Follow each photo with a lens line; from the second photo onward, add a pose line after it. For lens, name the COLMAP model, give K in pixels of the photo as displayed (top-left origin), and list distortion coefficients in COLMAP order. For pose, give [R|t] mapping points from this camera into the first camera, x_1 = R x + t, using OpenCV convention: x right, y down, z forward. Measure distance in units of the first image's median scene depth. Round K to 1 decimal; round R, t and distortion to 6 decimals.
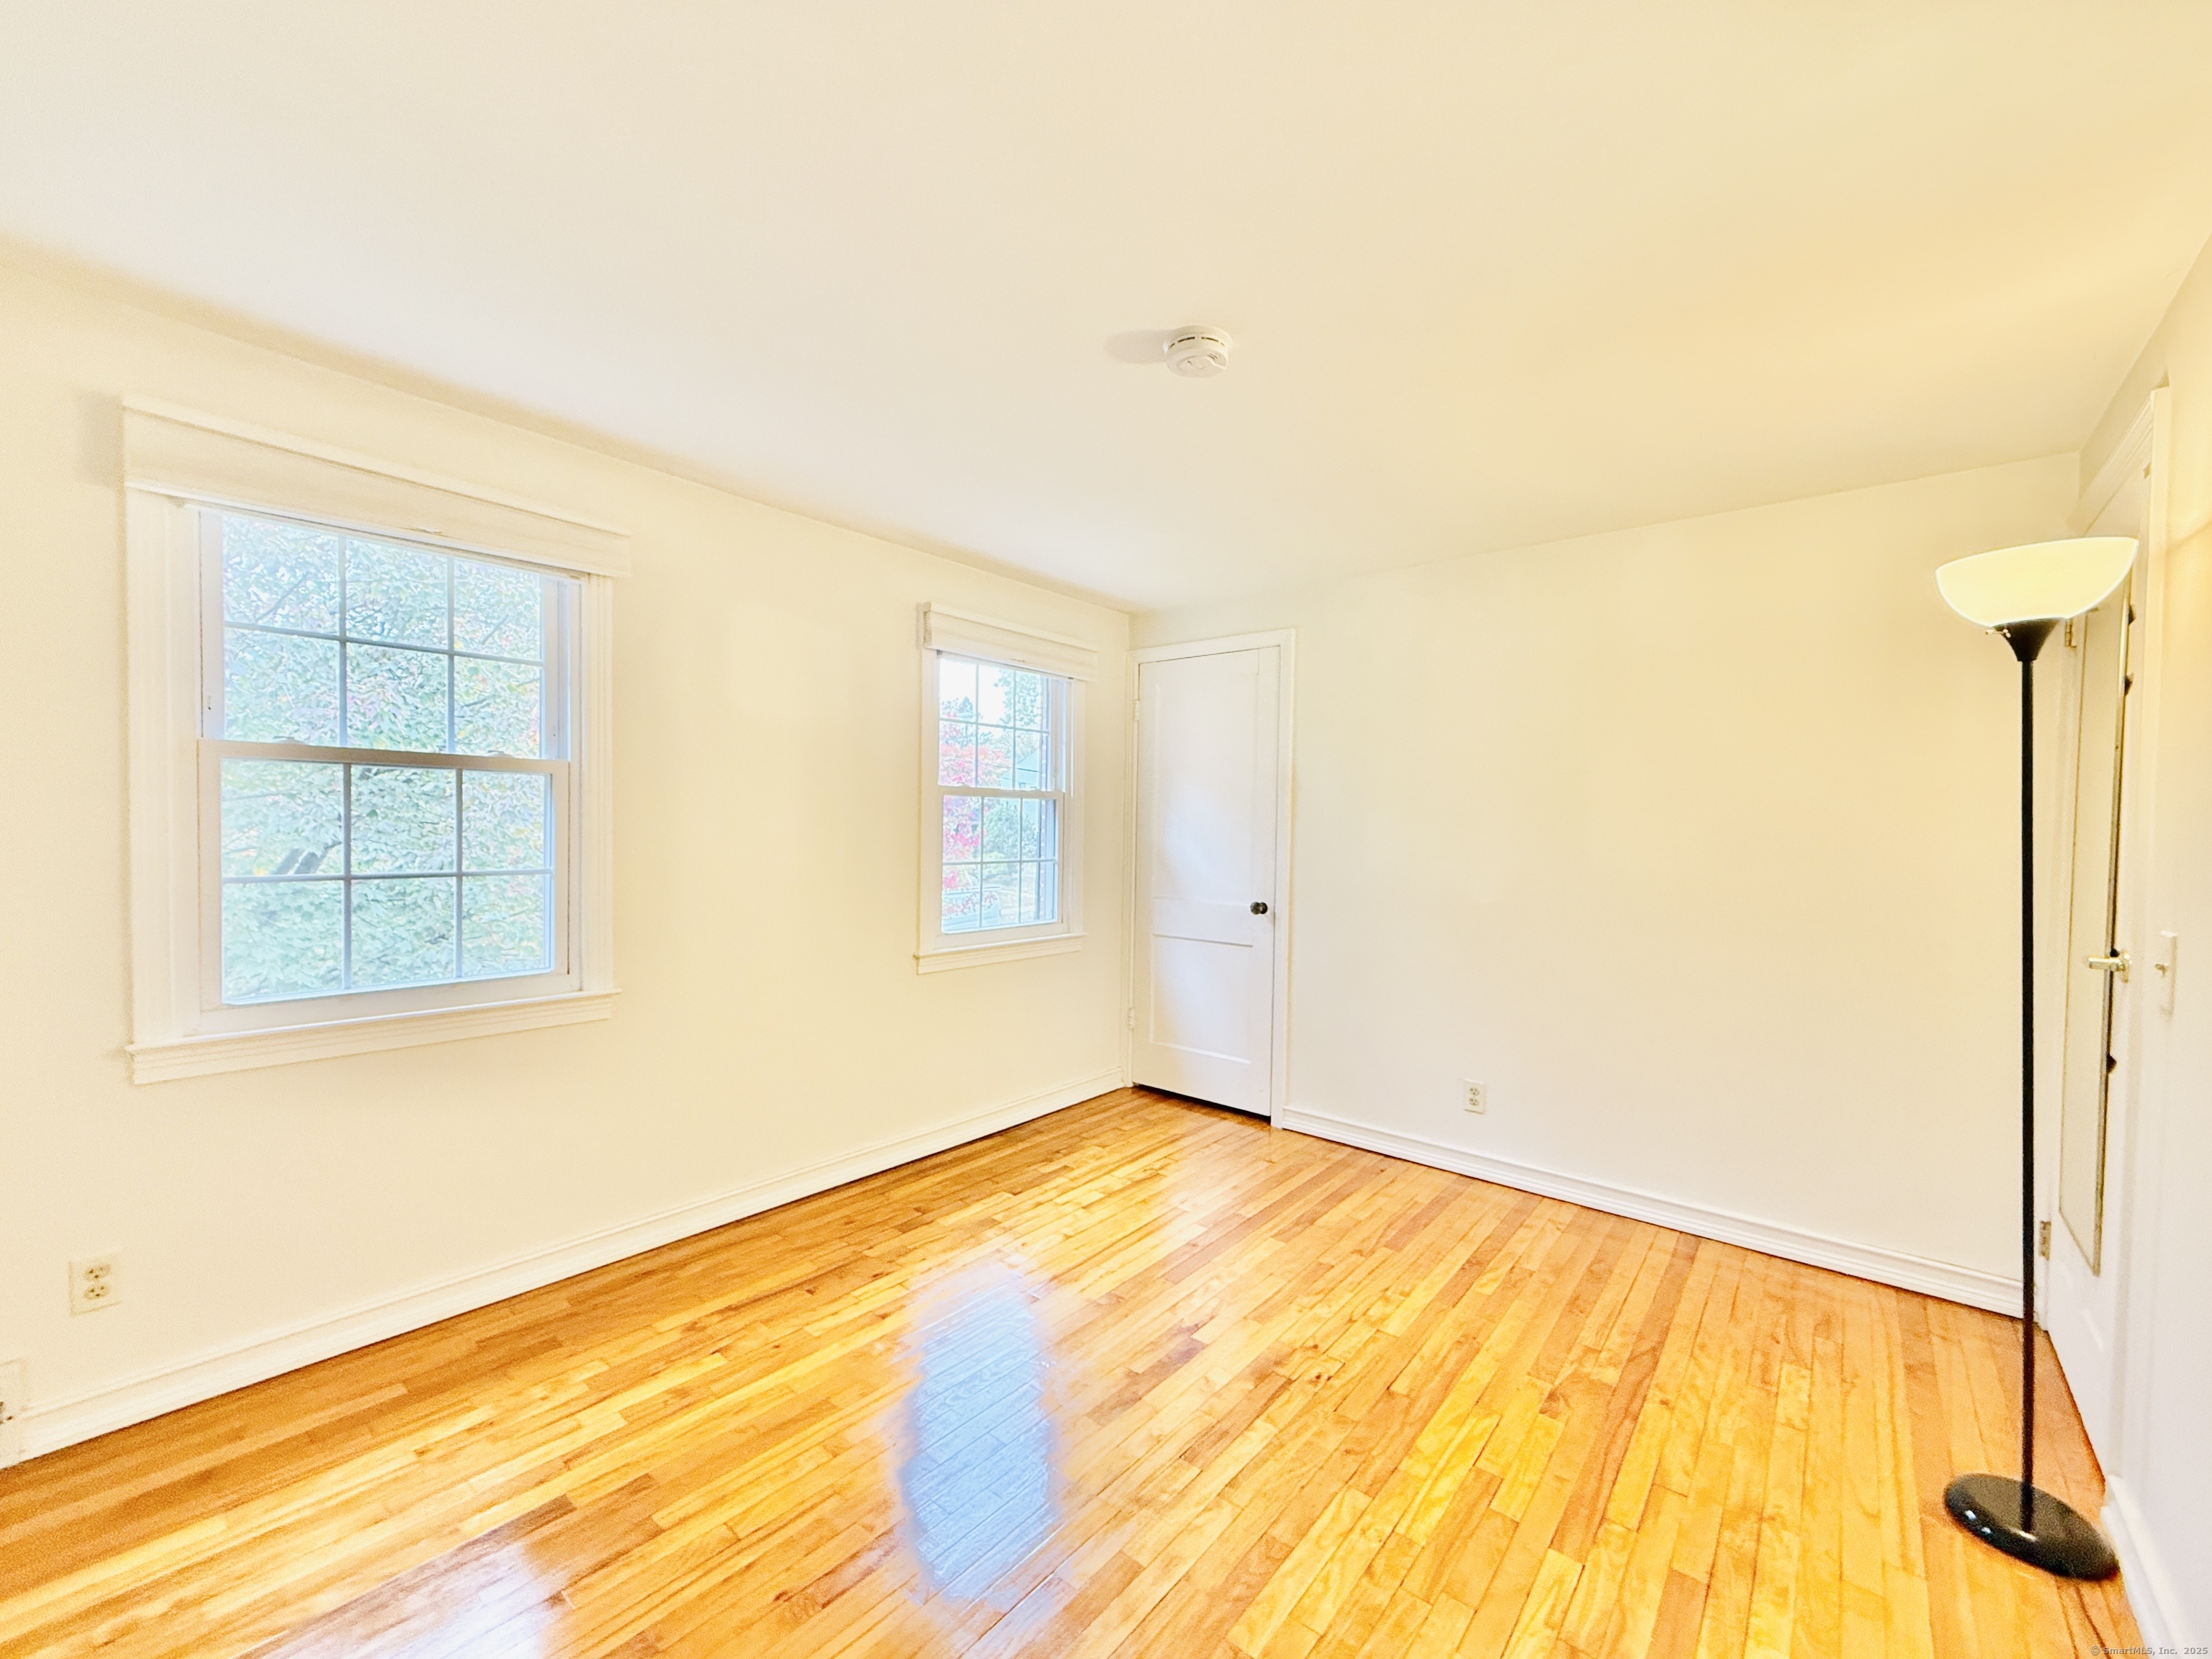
lens RADIAL K [[893.1, 0, 1131.4], [0, 893.1, 836.9], [0, 0, 1]] dist [0.000469, -0.000137]
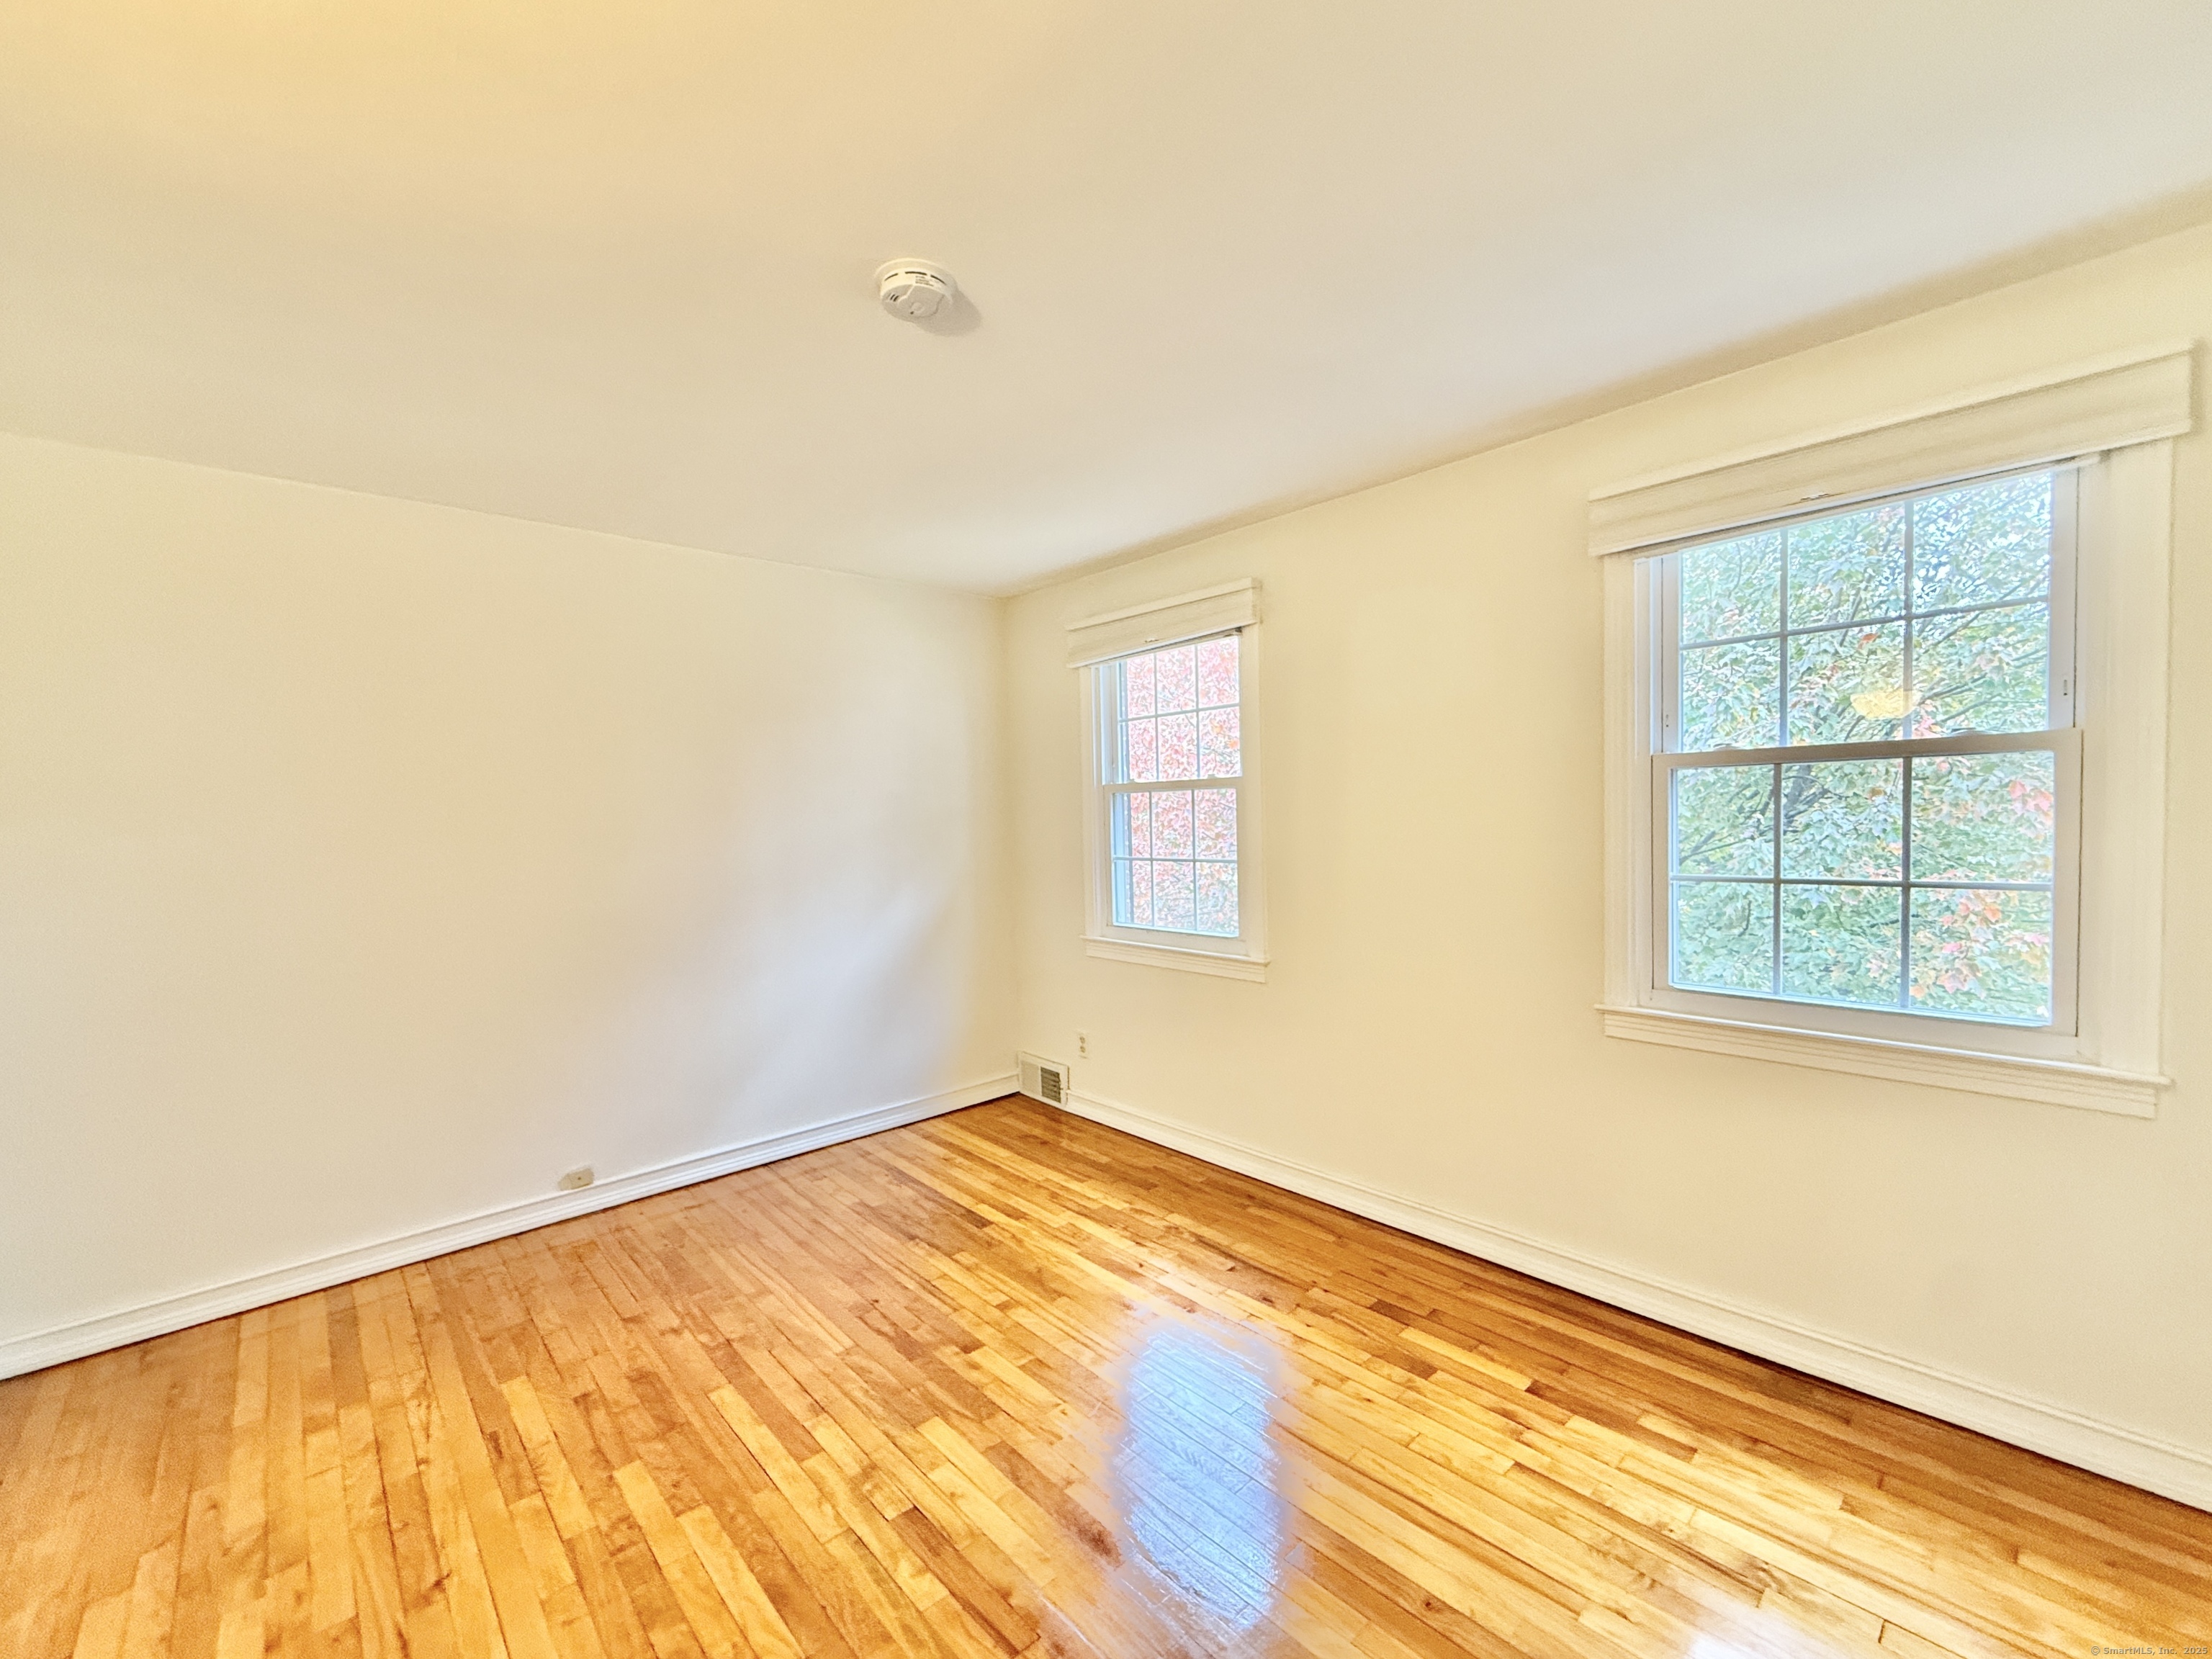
lens RADIAL K [[893.1, 0, 1131.4], [0, 893.1, 836.9], [0, 0, 1]] dist [0.000469, -0.000137]
pose [[-0.127364, 0.013828, -0.991760, 0.648536], [0.007444, 0.999888, 0.012985, -0.032339], [0.991828, -0.005729, -0.127453, 0.898234]]
